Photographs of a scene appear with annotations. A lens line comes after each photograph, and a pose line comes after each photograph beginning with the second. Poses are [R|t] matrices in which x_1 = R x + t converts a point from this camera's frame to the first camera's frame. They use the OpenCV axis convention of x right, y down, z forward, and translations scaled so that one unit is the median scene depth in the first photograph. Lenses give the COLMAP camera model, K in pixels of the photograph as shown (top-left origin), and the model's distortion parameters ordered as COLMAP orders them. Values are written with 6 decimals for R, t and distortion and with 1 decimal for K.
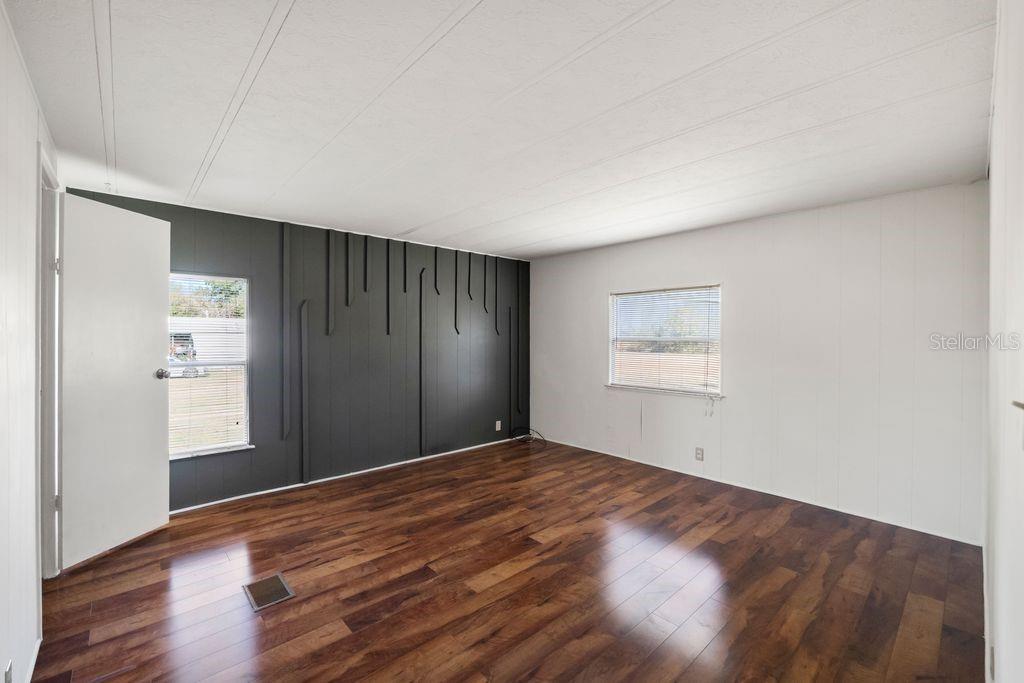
lens RADIAL K [[422.8, 0, 511.3], [0, 422.8, 337.7], [0, 0, 1]] dist [0.000628, 0.000076]
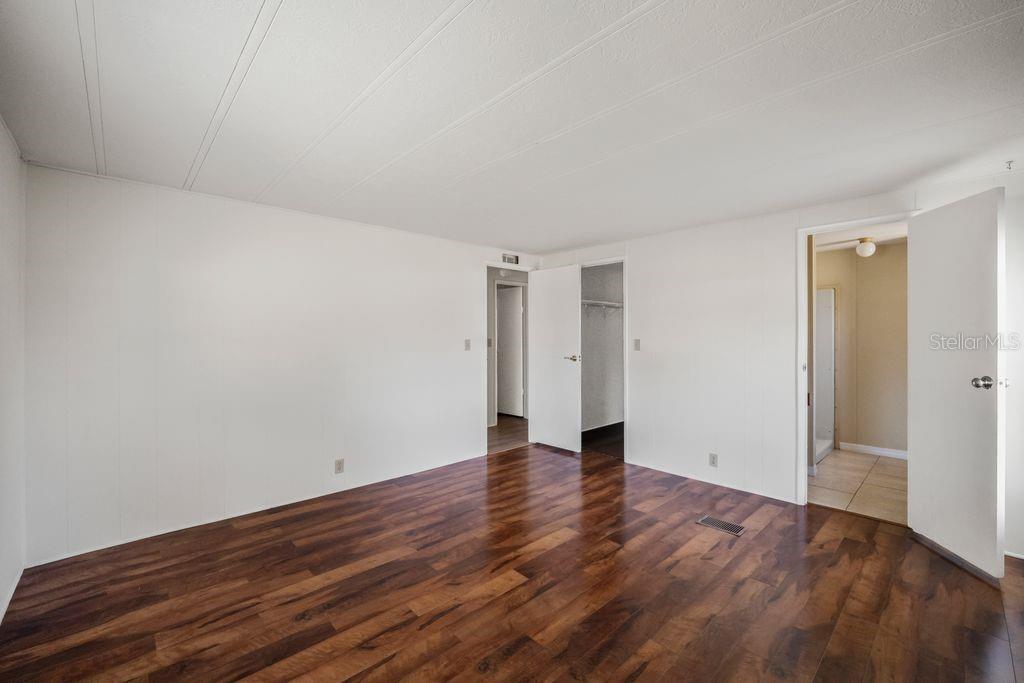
lens RADIAL K [[422.8, 0, 514.5], [0, 422.8, 337.3], [0, 0, 1]] dist [0.000628, 0.000076]
pose [[-0.999891, -0.002037, -0.014636, 0.084849], [-0.002147, 0.999969, 0.007513, -0.004869], [0.014620, 0.007543, -0.999865, 1.876670]]
